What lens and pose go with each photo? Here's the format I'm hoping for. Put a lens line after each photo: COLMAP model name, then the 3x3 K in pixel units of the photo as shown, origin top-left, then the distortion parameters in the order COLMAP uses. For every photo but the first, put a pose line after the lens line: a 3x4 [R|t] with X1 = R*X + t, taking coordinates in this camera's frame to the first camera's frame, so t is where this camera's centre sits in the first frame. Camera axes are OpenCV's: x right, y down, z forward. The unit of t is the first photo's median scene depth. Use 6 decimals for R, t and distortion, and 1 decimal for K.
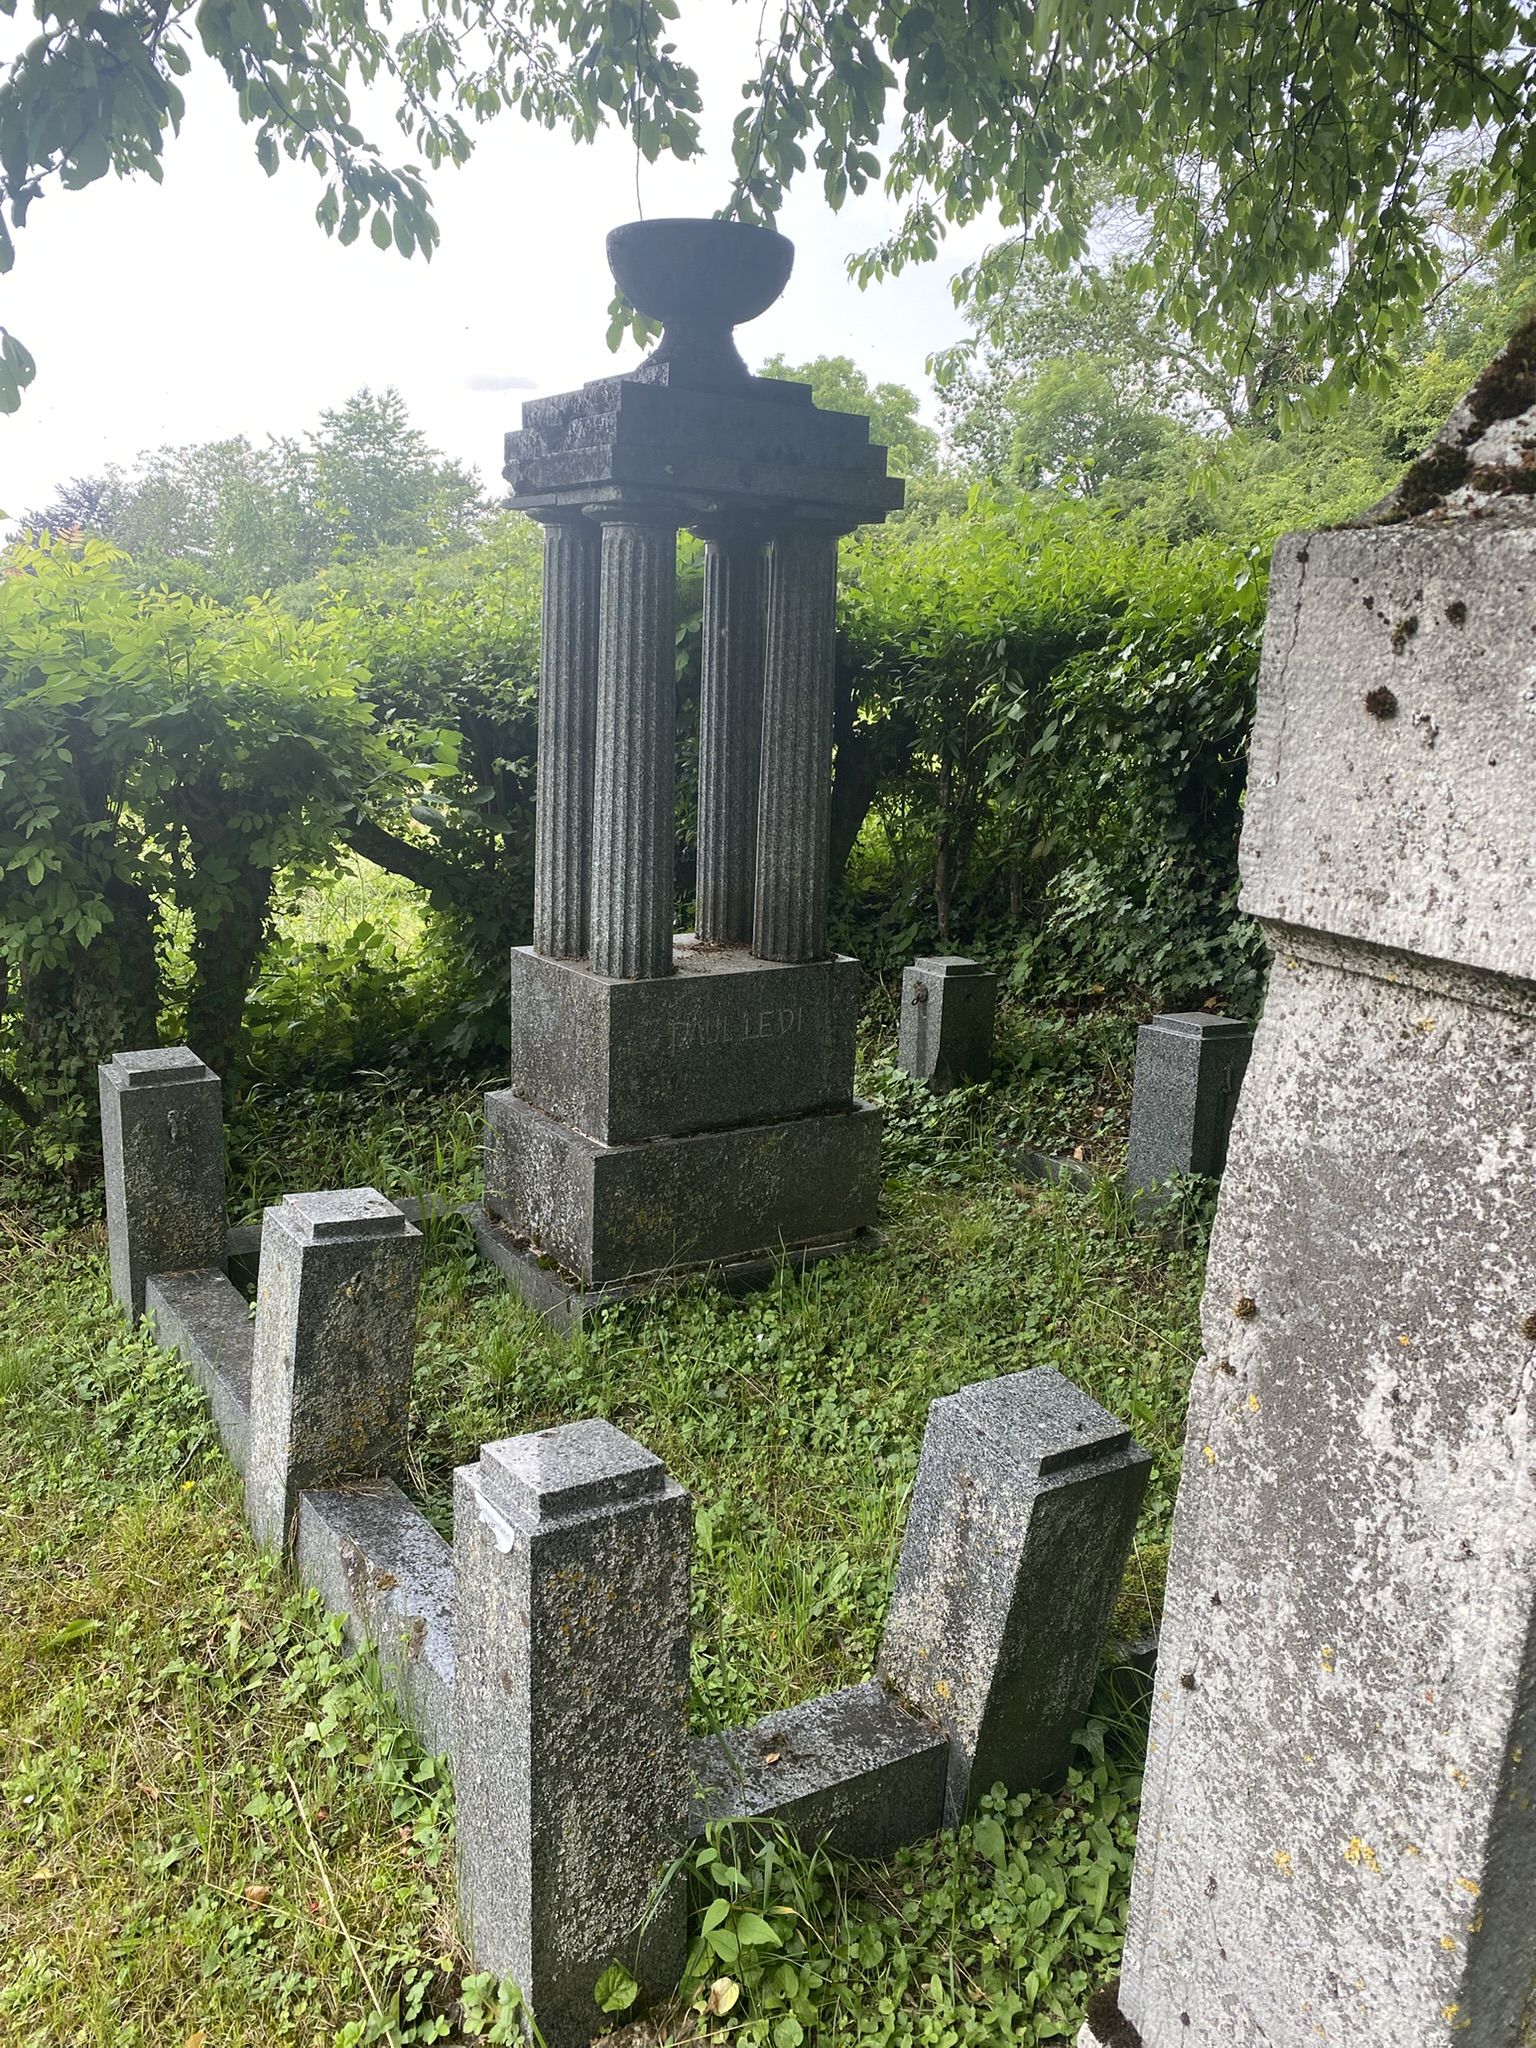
lens RADIAL K [[1544.8, 0, 758.7], [0, 1544.8, 1038.2], [0, 0, 1]] dist [0.028976, -0.022638]
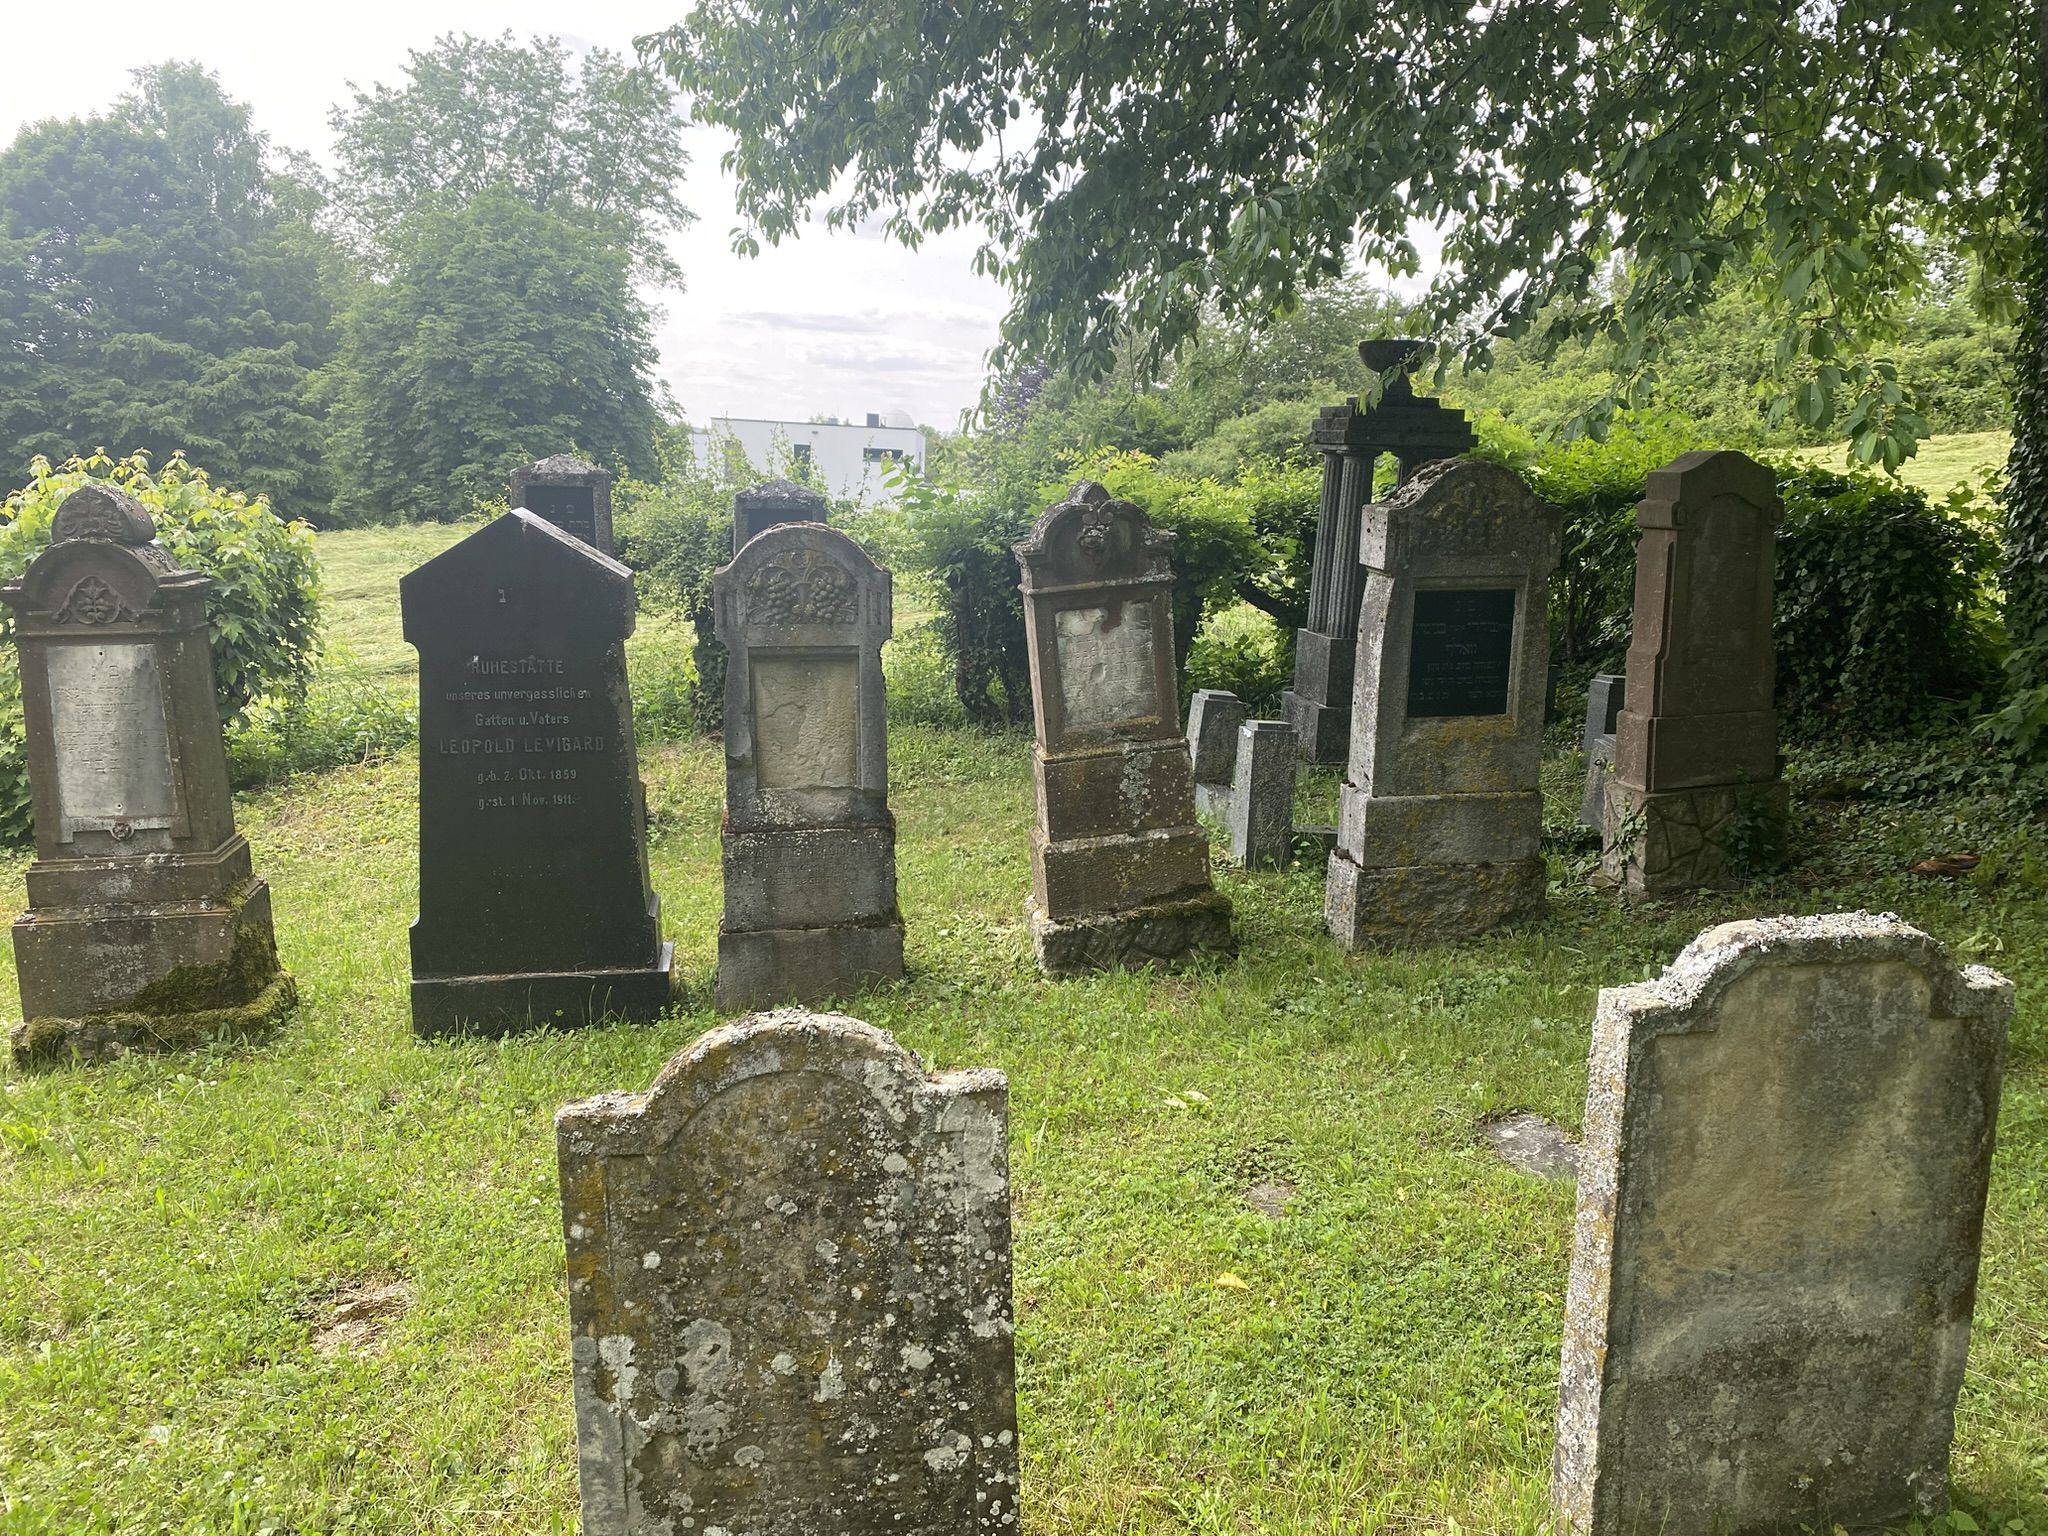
lens RADIAL K [[1544.8, 0, 1027.9], [0, 1544.8, 761.0], [0, 0, 1]] dist [0.028976, -0.022638]
pose [[0.916238, 0.074396, -0.393666, 0.344574], [-0.097499, 0.994472, -0.038985, 0.232761], [0.388590, 0.074101, 0.918426, -1.115958]]
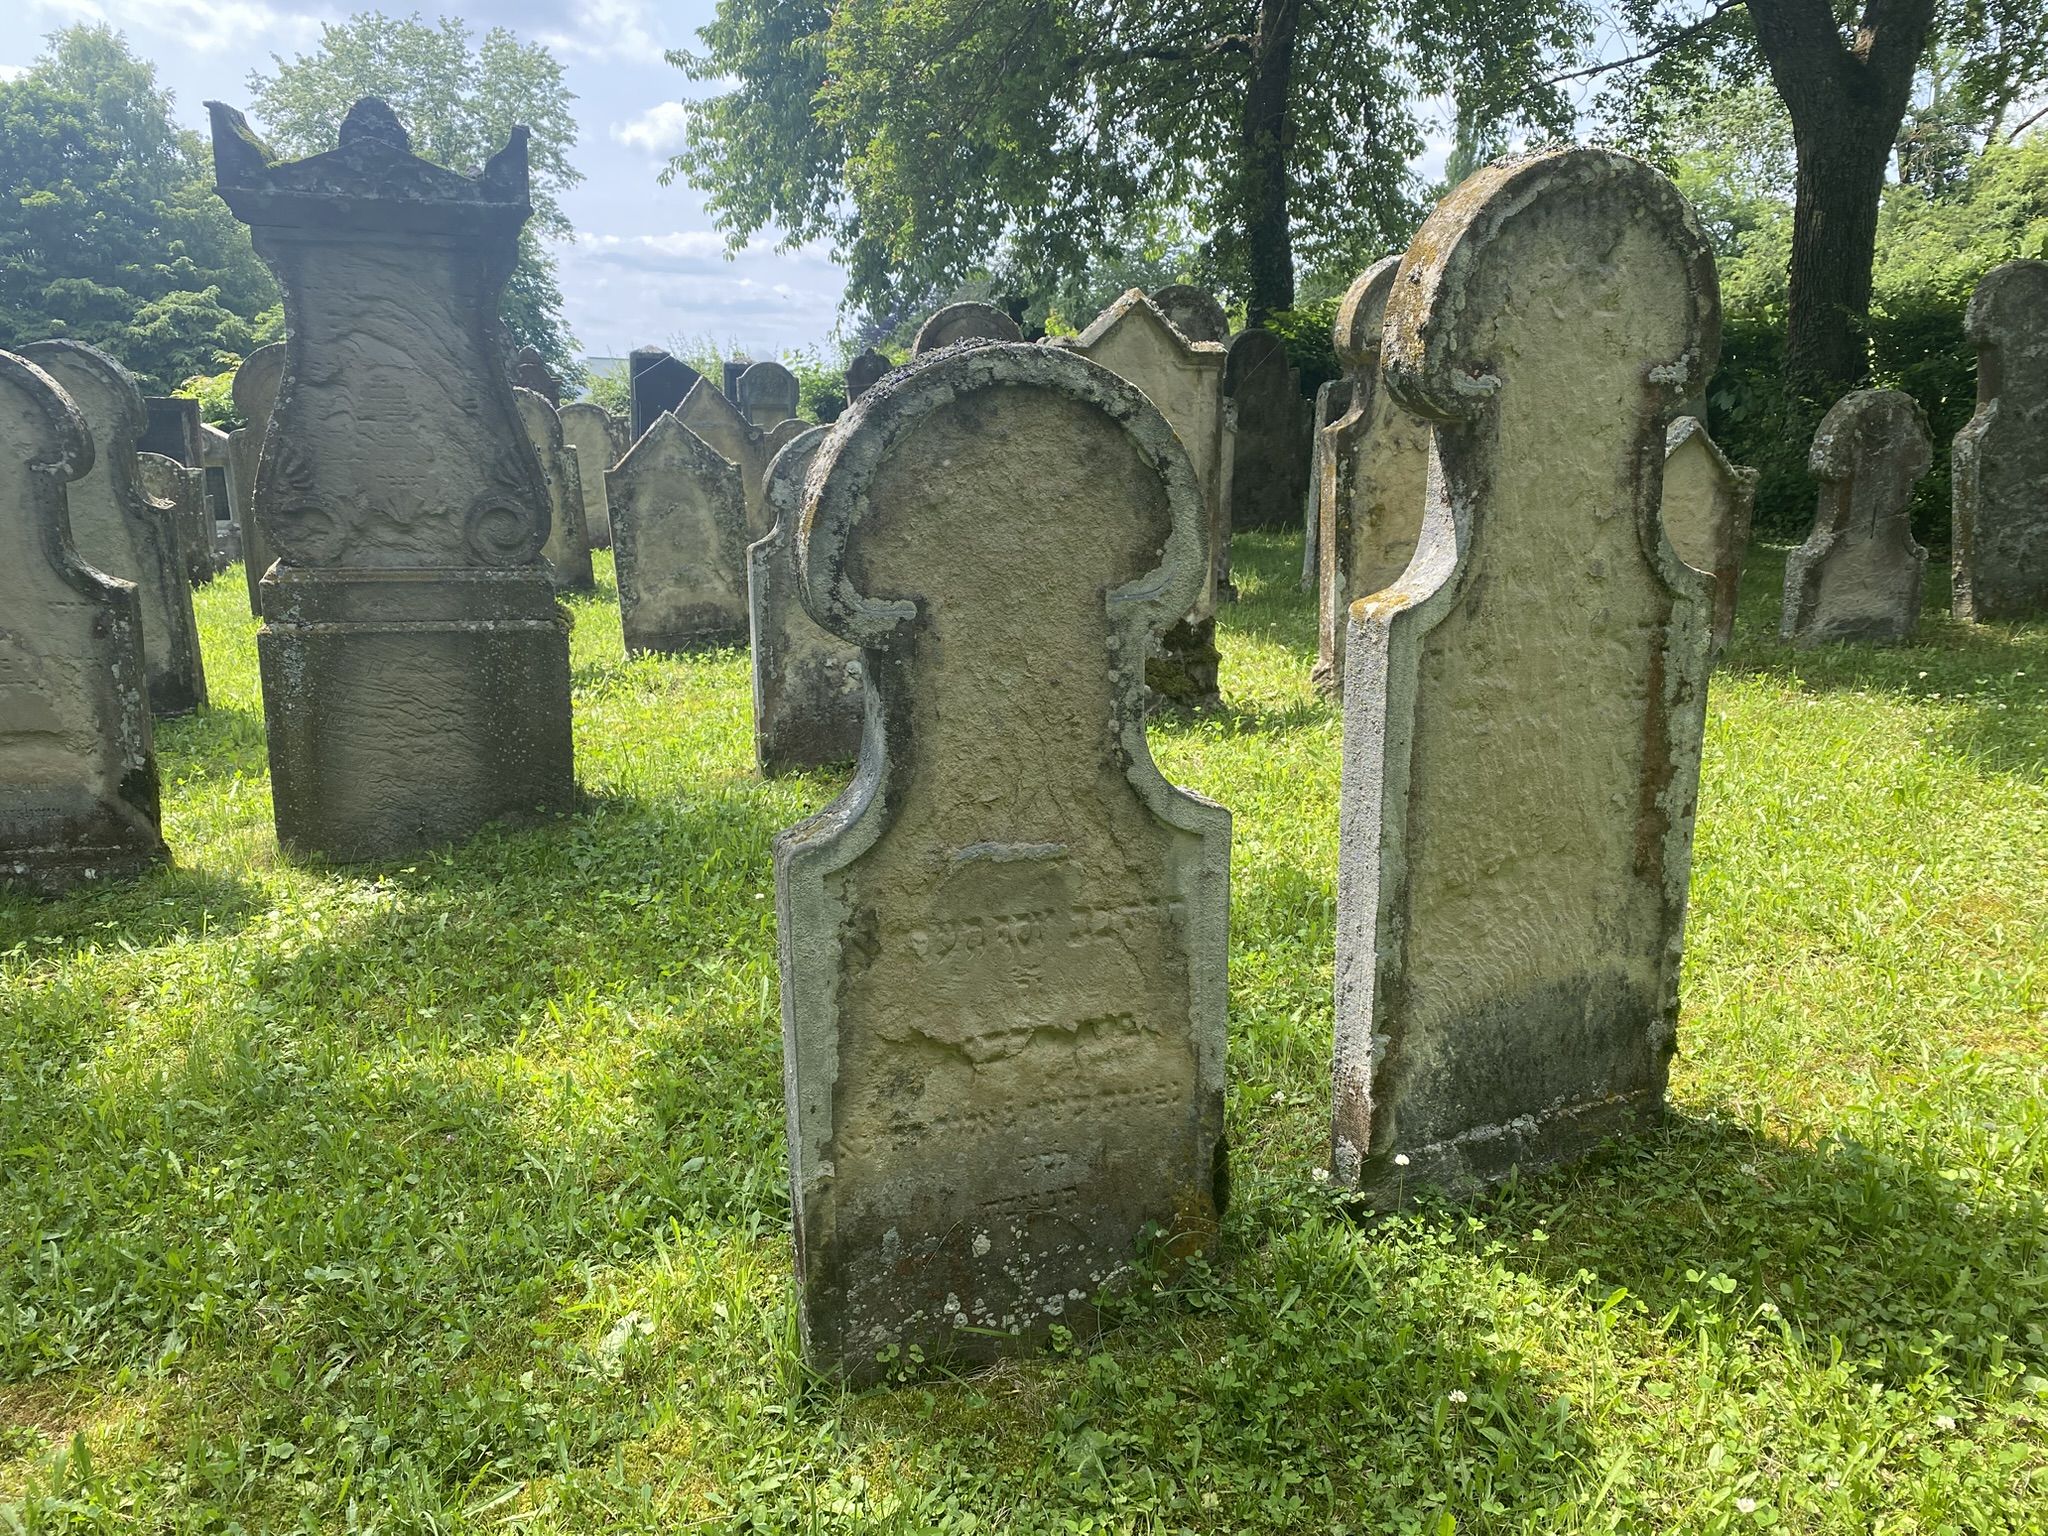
lens RADIAL K [[1544.8, 0, 1018.3], [0, 1544.8, 782.6], [0, 0, 1]] dist [0.028976, -0.022638]
pose [[0.945761, 0.069920, -0.317248, 1.371660], [-0.073082, 0.997324, 0.001938, 0.894825], [0.316535, 0.021352, 0.948340, -3.160707]]
